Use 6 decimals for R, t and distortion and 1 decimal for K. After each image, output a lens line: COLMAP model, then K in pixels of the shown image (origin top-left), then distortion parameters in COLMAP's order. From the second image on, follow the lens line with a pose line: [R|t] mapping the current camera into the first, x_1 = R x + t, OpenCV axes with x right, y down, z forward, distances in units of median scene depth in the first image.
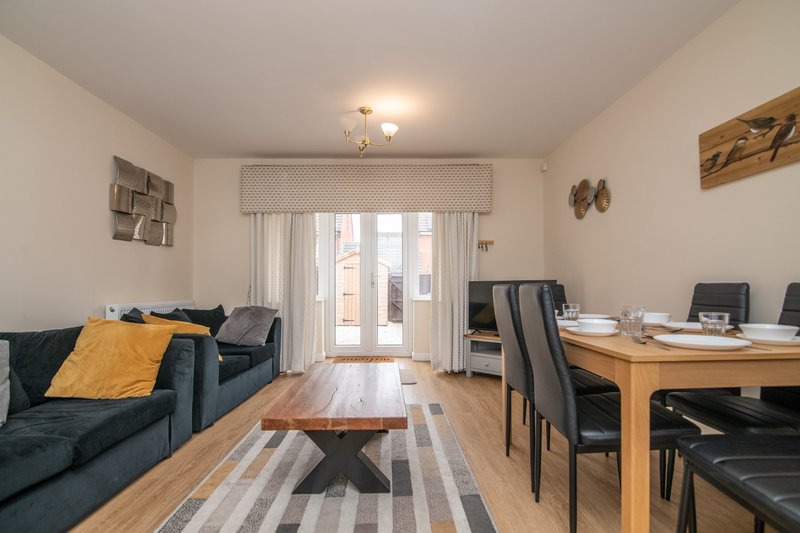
lens RADIAL K [[375.4, 0, 398.4], [0, 375.4, 283.6], [0, 0, 1]] dist [-0.022192, 0.000062]
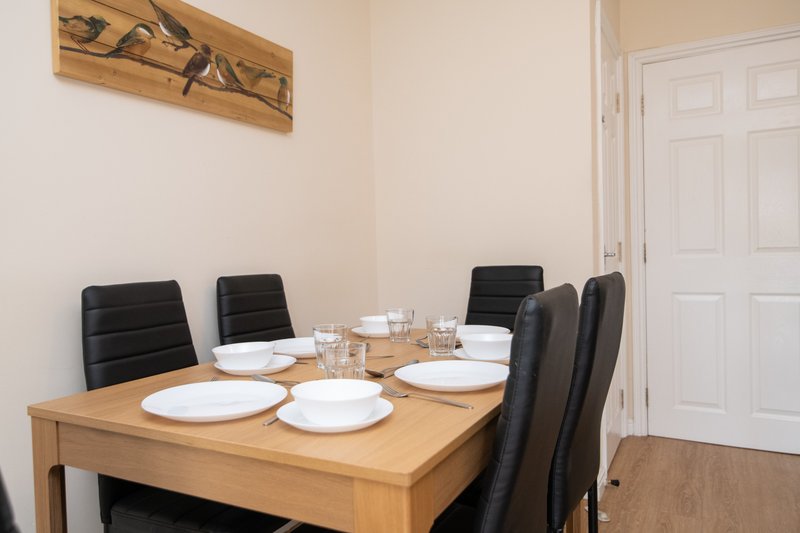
lens RADIAL K [[604.3, 0, 400.0], [0, 604.3, 266.5], [0, 0, 1]] dist [0.007079, 0.001780]
pose [[-0.876879, 0.011471, 0.480574, 0.141936], [0.028097, 0.999229, 0.027416, -0.039161], [-0.479889, 0.037544, -0.876526, 1.636698]]
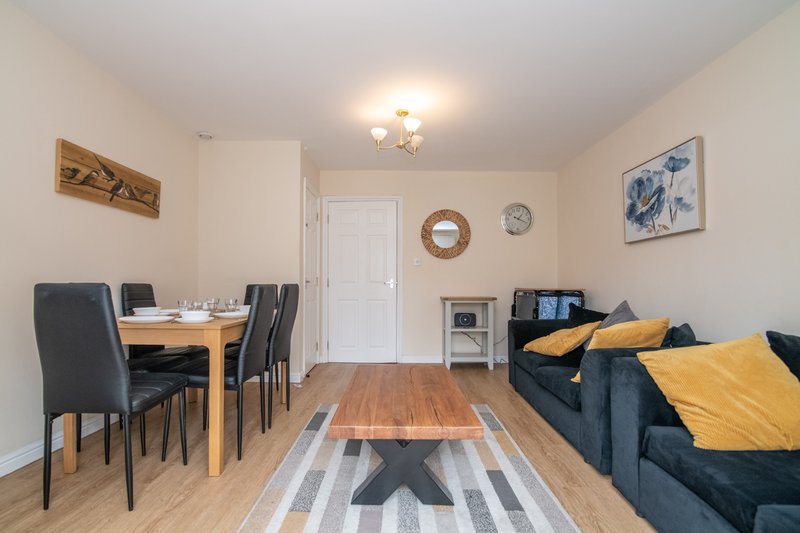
lens RADIAL K [[375.4, 0, 398.4], [0, 375.4, 283.6], [0, 0, 1]] dist [-0.022192, 0.000062]
pose [[-0.999832, -0.000013, 0.018345, -0.162210], [-0.000057, 0.999997, -0.002410, 0.004150], [-0.018345, -0.002410, -0.999829, 2.274404]]
